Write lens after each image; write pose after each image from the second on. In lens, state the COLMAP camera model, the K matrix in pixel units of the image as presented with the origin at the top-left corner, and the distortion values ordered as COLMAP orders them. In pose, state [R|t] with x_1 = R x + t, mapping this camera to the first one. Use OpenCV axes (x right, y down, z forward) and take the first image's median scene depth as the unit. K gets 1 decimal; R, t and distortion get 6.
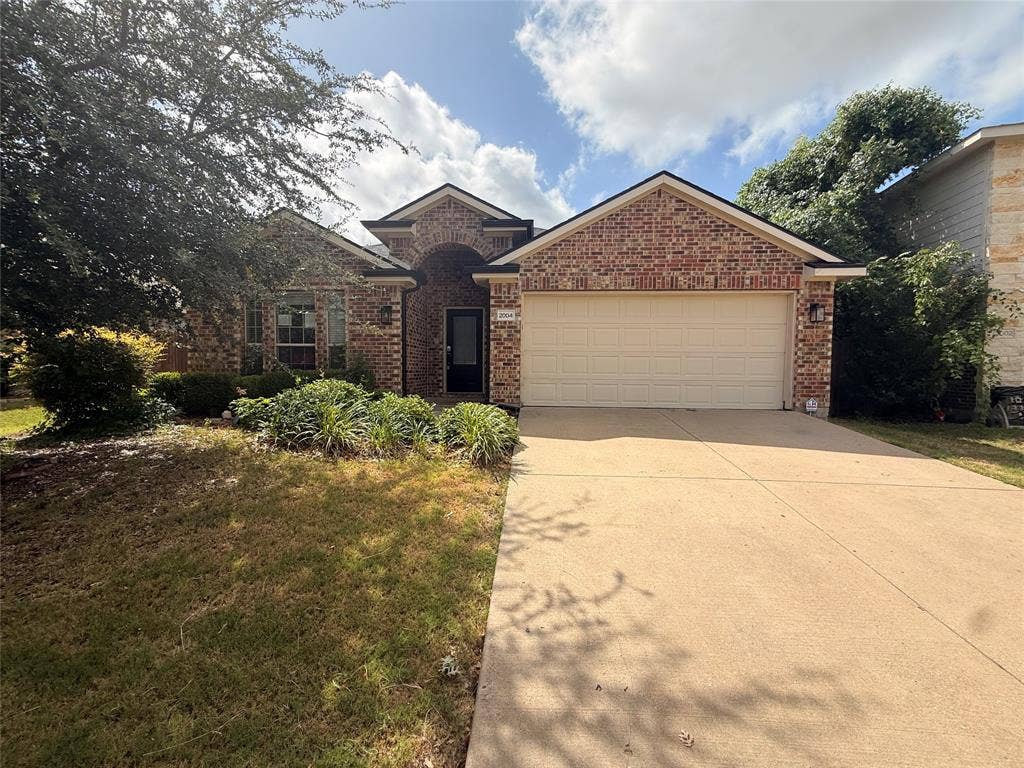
lens RADIAL K [[409.9, 0, 510.7], [0, 409.9, 384.1], [0, 0, 1]] dist [-0.005713, 0.001356]
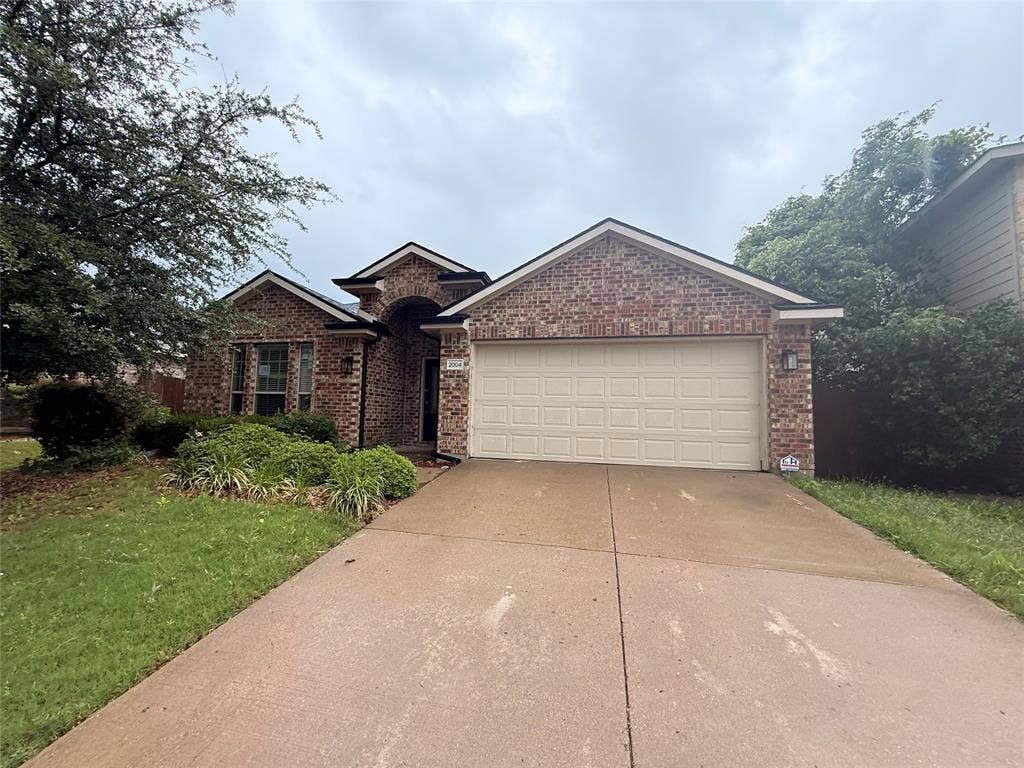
lens RADIAL K [[409.9, 0, 512.4], [0, 409.9, 386.0], [0, 0, 1]] dist [-0.005713, 0.001356]
pose [[0.987432, 0.003451, -0.158009, 0.290594], [-0.022539, 0.992617, -0.119175, -0.000793], [0.156431, 0.121239, 0.980220, 0.051905]]
